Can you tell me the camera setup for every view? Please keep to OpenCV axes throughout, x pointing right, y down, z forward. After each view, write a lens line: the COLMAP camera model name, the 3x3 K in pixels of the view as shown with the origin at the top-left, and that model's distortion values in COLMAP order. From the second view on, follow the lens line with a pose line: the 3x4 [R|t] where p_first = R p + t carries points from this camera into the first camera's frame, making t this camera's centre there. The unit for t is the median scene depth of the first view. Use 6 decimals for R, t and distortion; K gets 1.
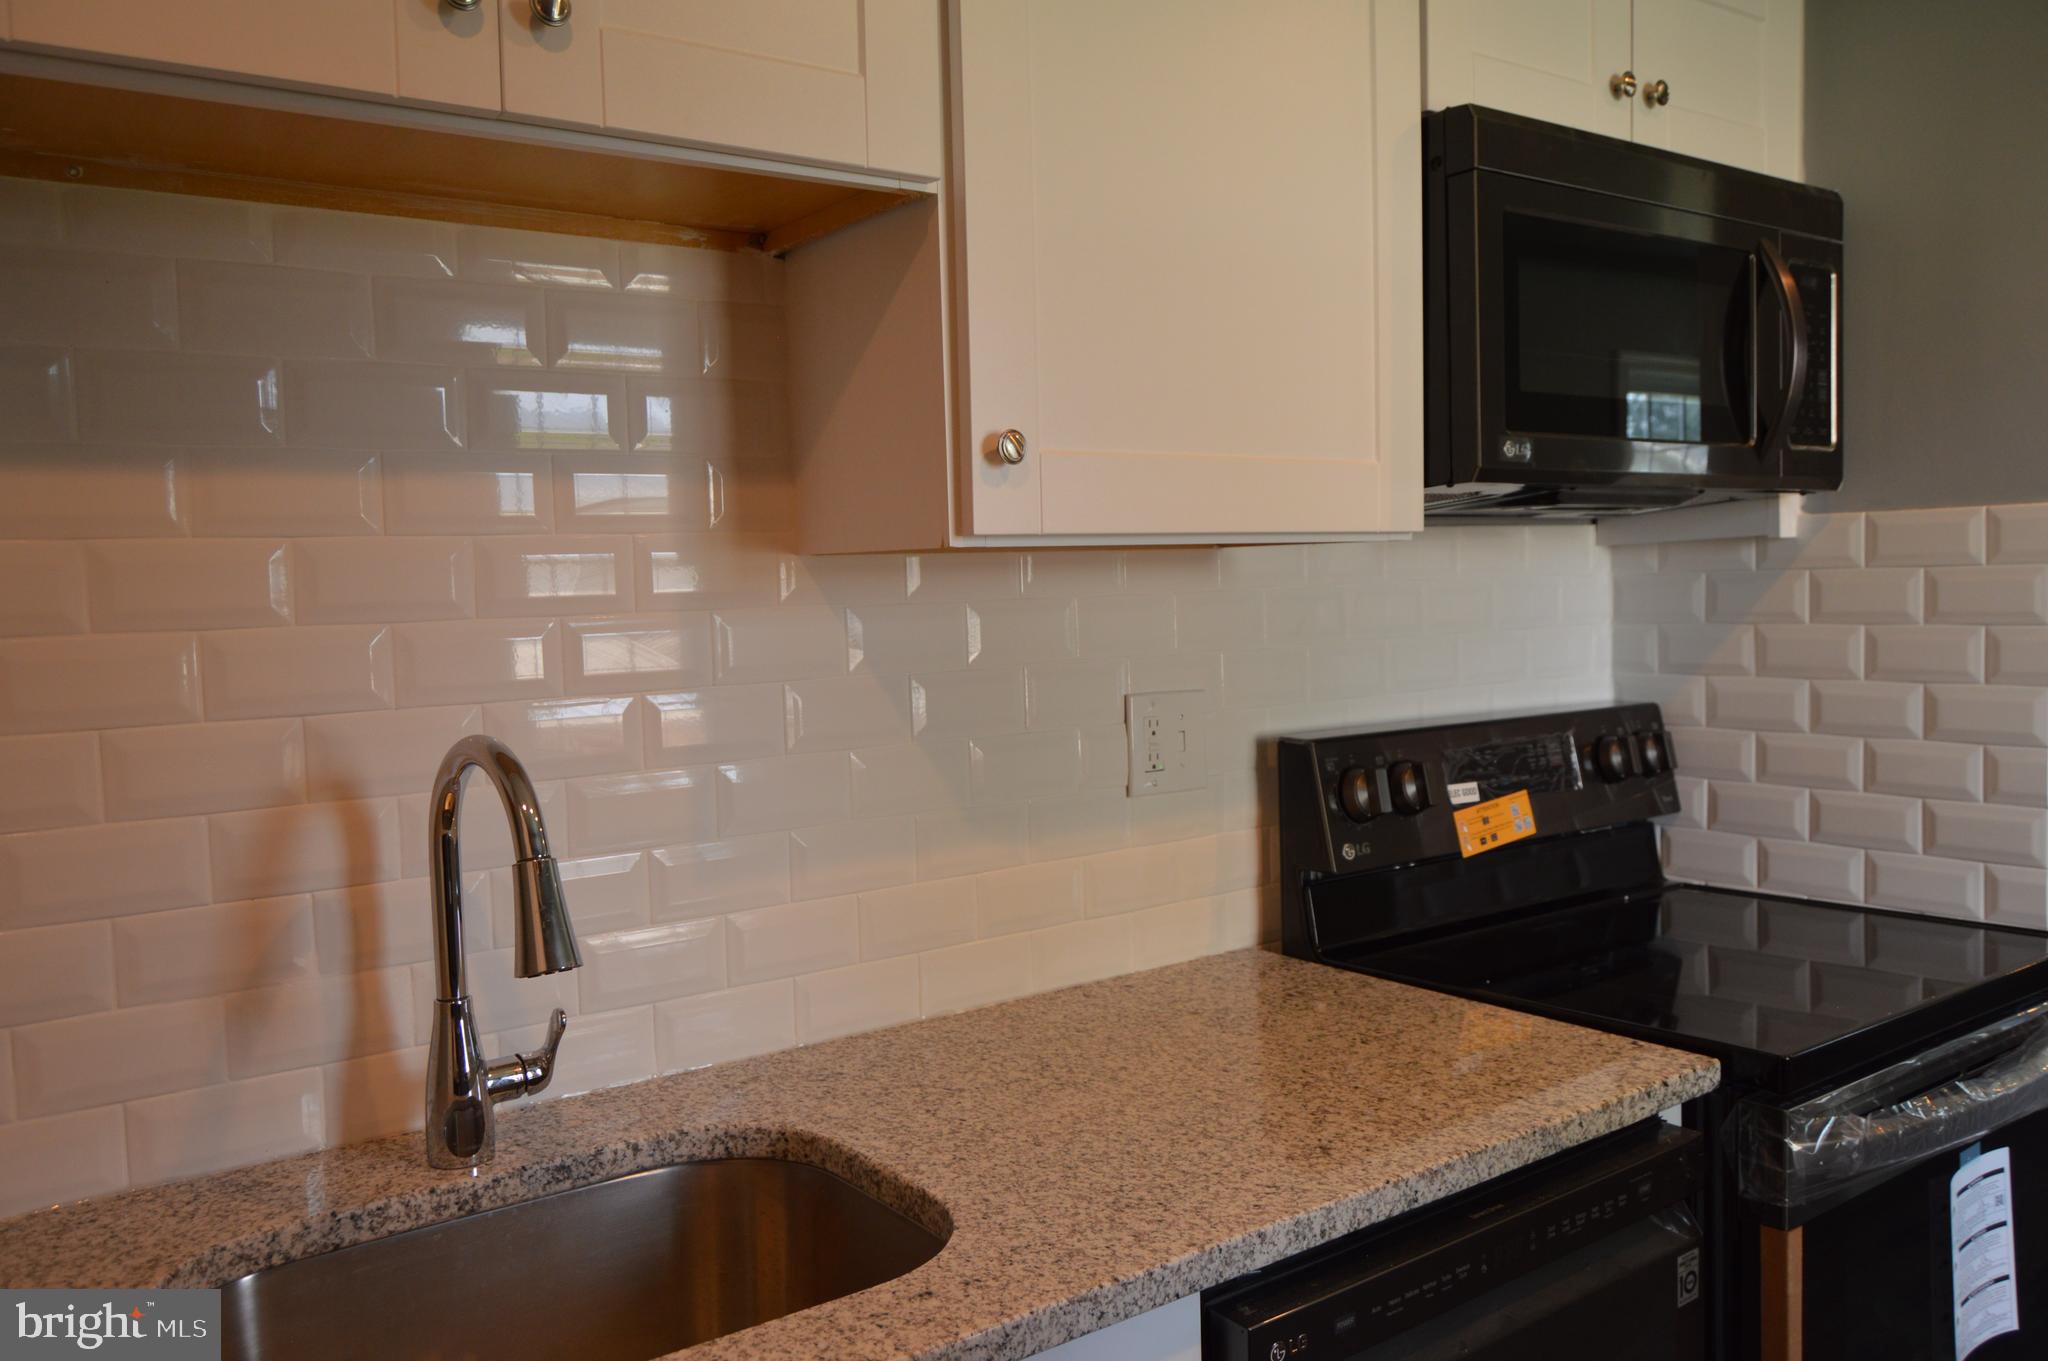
lens RADIAL K [[1608.0, 0, 1035.4], [0, 1608.0, 685.2], [0, 0, 1]] dist [-0.010474, 0.001614]
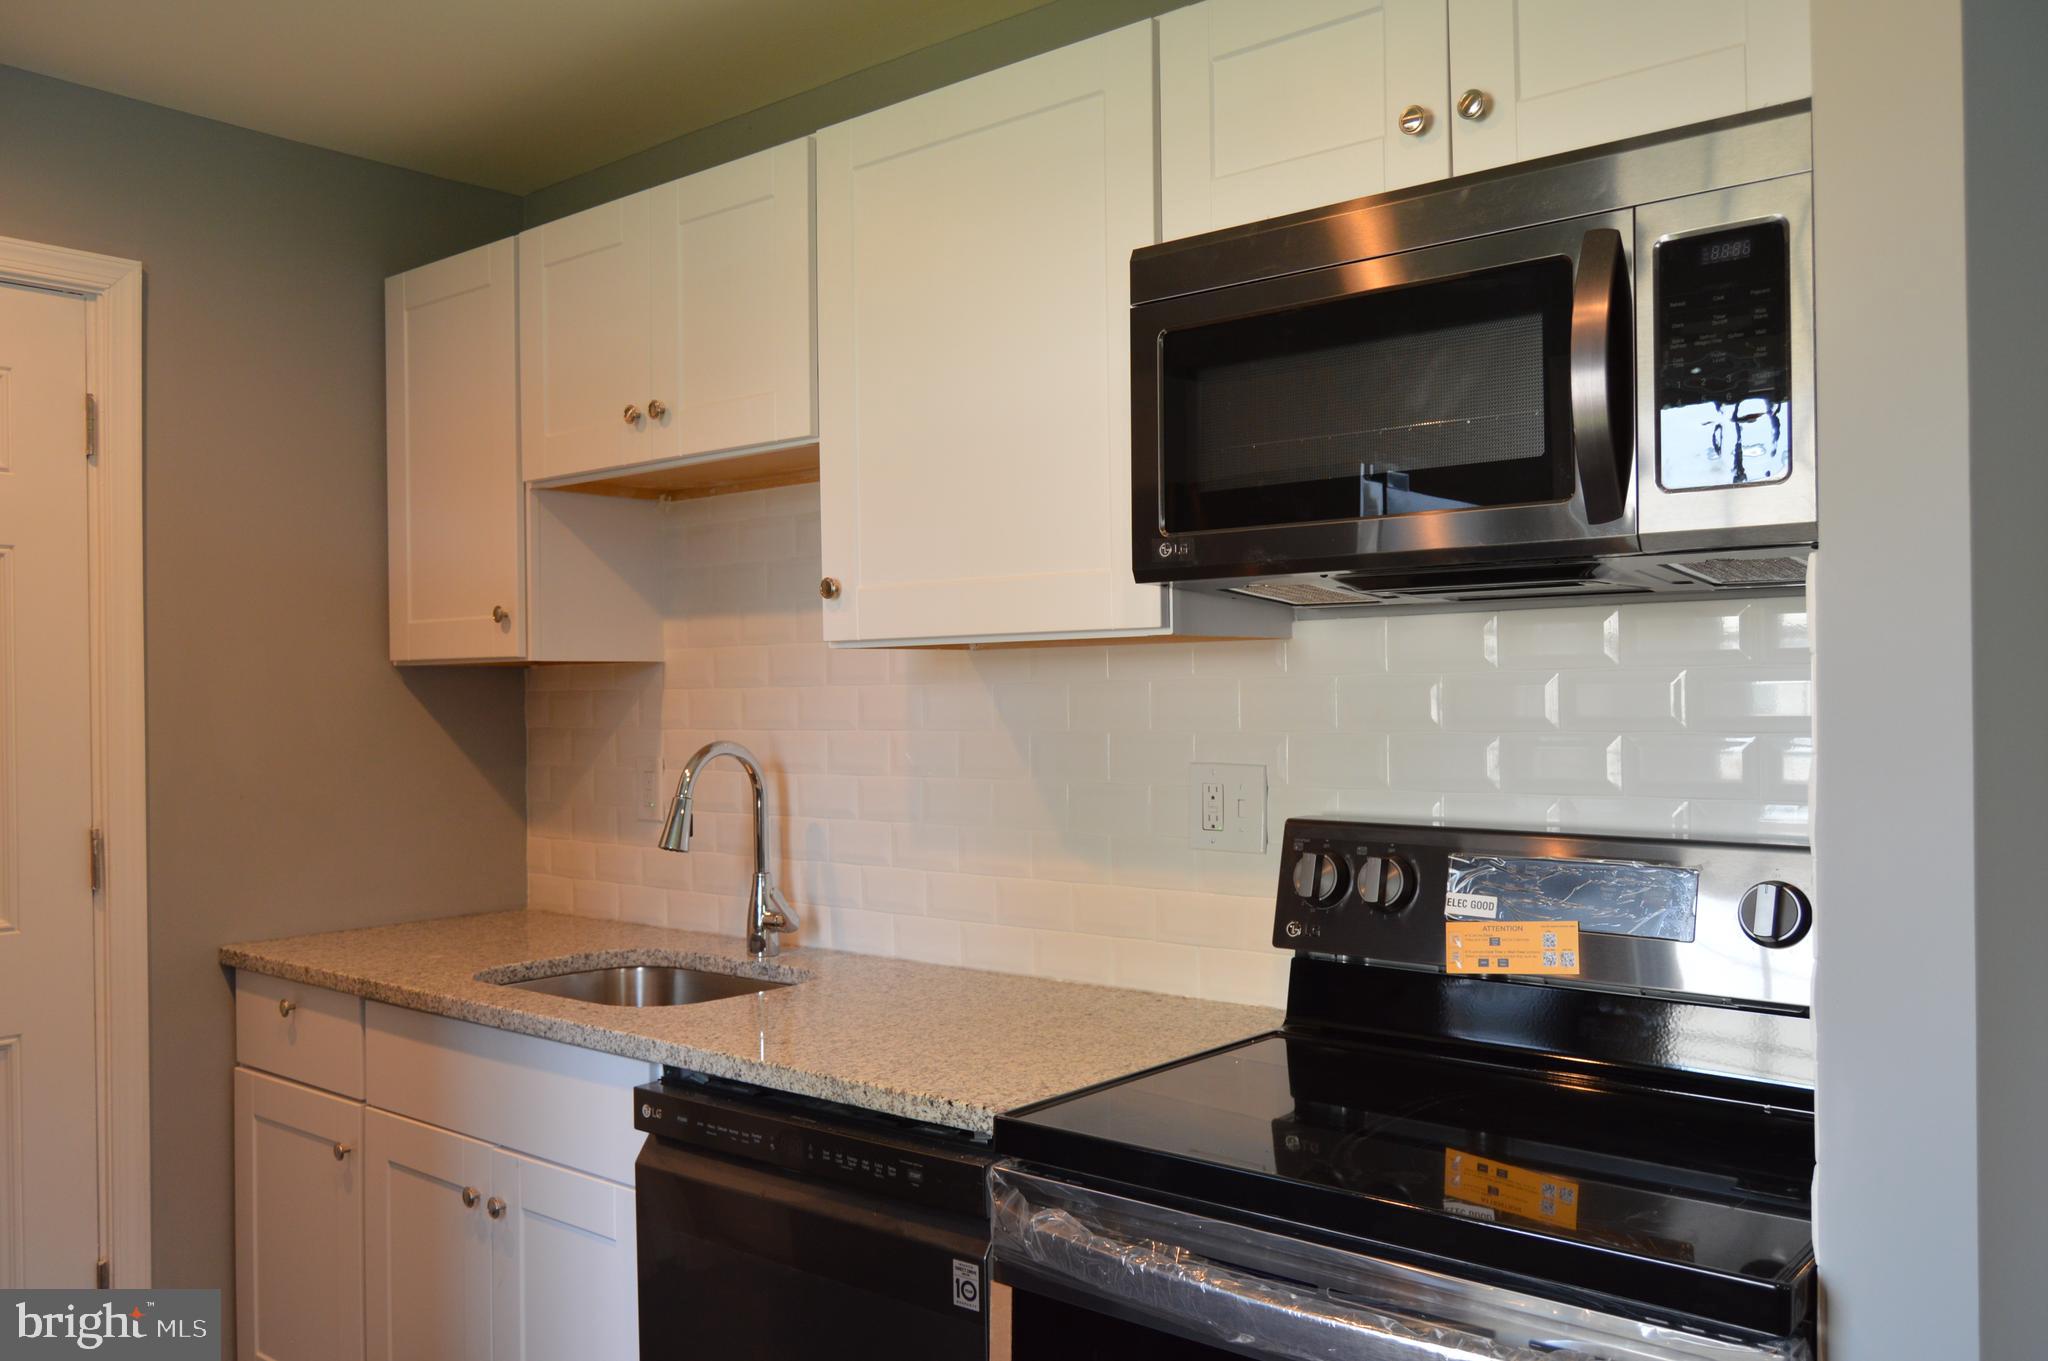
lens RADIAL K [[1608.0, 0, 1021.6], [0, 1608.0, 691.6], [0, 0, 1]] dist [-0.010474, 0.001614]
pose [[0.236672, 0.022934, -0.971319, 1.528160], [-0.060055, 0.998155, 0.008935, -0.064614], [0.969732, 0.056218, 0.237612, 0.750316]]
